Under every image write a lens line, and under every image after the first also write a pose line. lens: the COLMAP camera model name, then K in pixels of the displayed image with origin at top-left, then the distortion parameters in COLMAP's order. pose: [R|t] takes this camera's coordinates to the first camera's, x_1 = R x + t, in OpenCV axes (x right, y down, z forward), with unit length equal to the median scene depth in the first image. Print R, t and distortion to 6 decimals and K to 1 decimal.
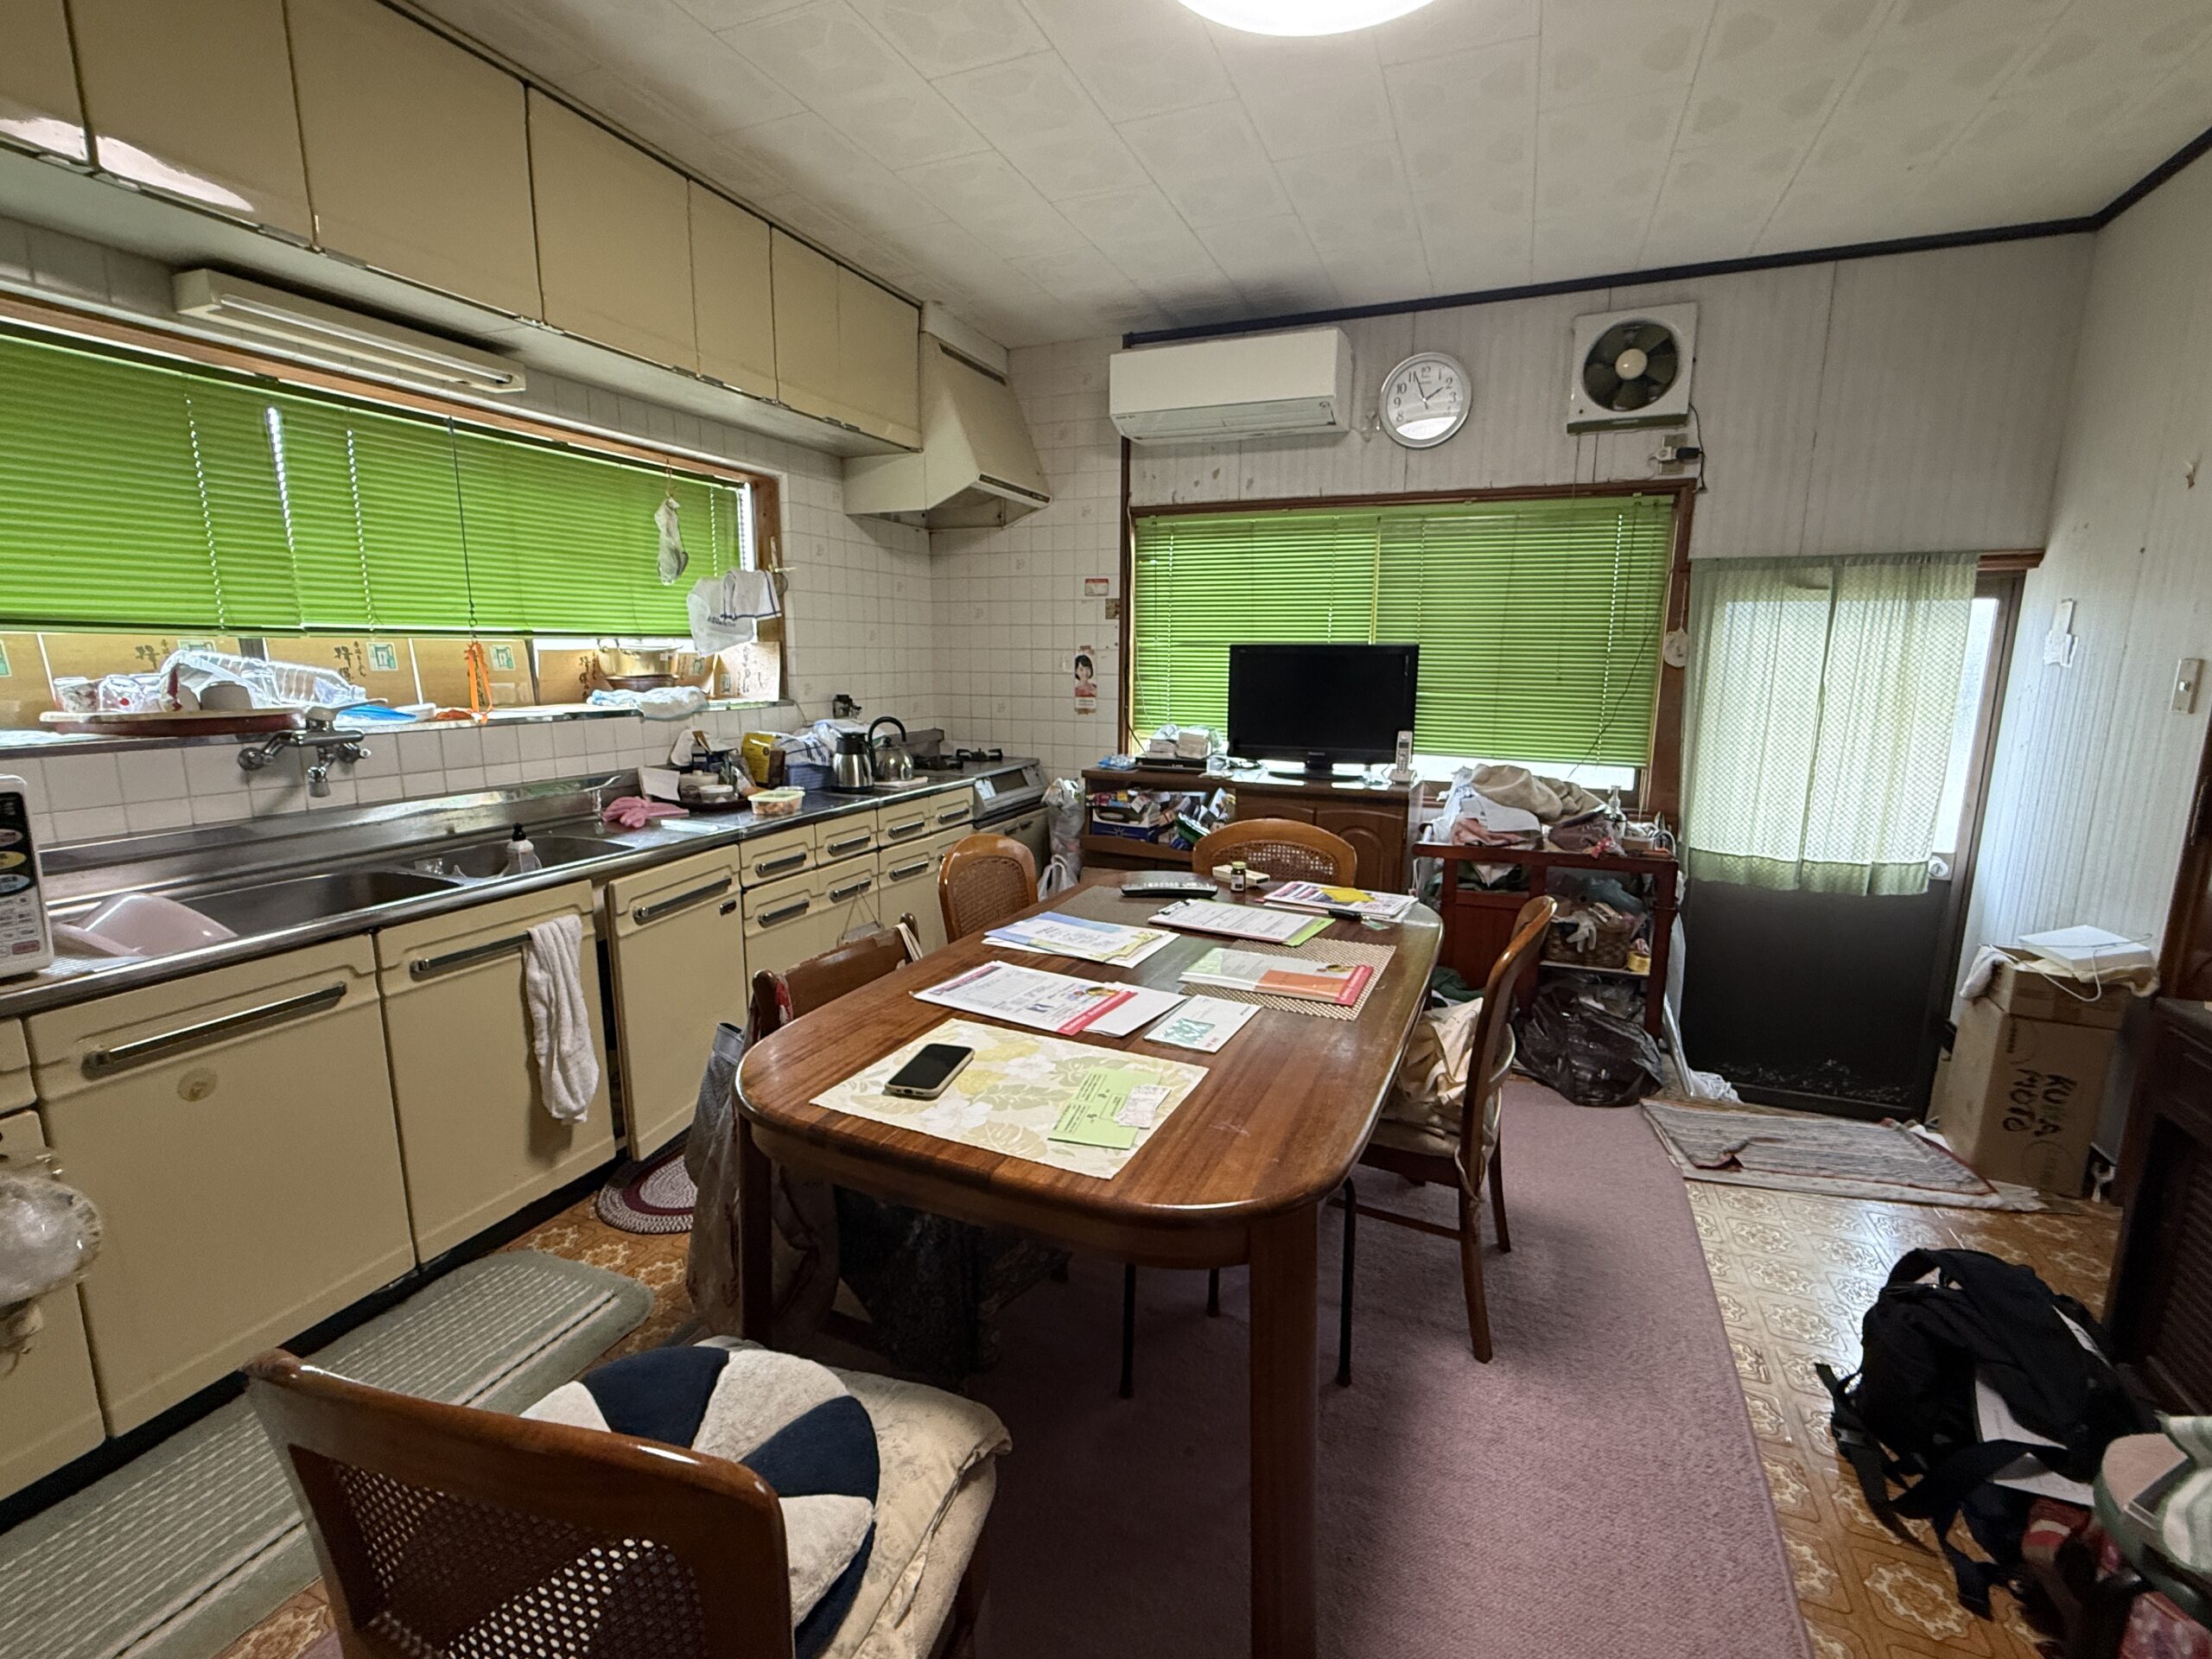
lens RADIAL K [[977.2, 0, 1106.7], [0, 977.2, 829.8], [0, 0, 1]] dist [-0.000602, -0.001345]
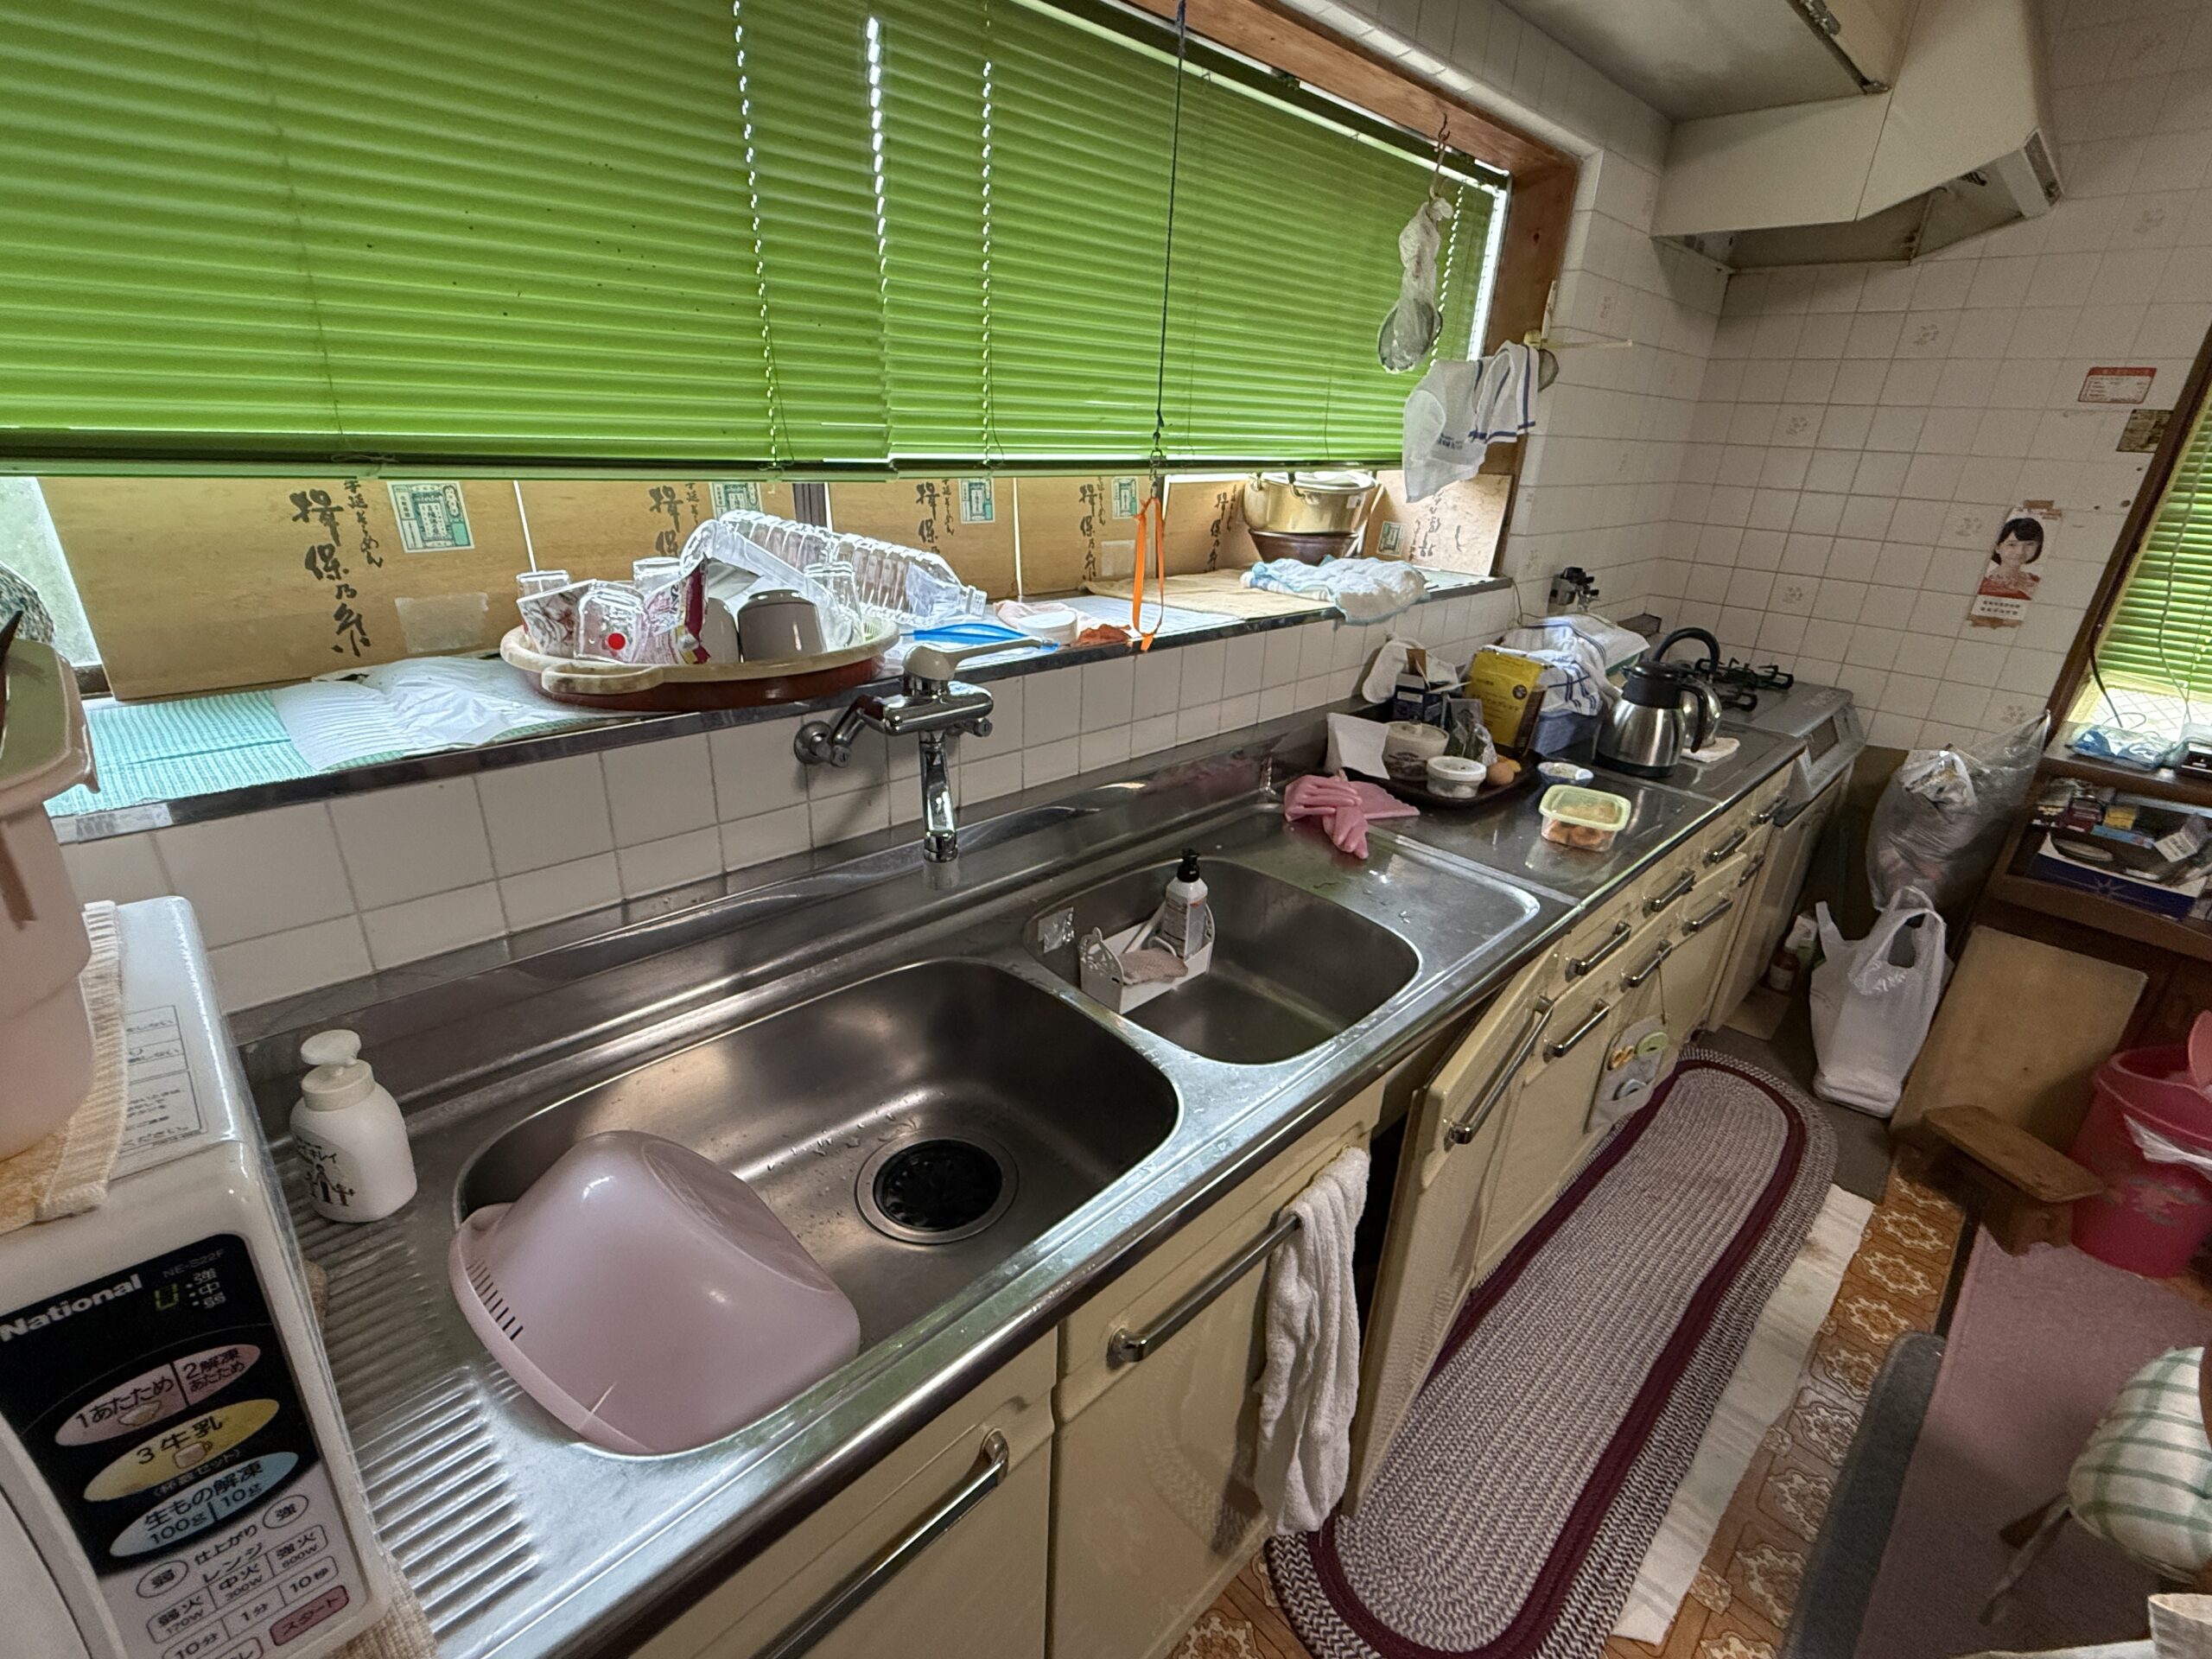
lens RADIAL K [[977.2, 0, 1100.5], [0, 977.2, 828.1], [0, 0, 1]] dist [-0.000602, -0.001345]
pose [[0.917830, 0.182903, -0.352327, -0.494480], [-0.106524, 0.968459, 0.225255, -0.146077], [0.382414, -0.169214, 0.908364, 0.525461]]
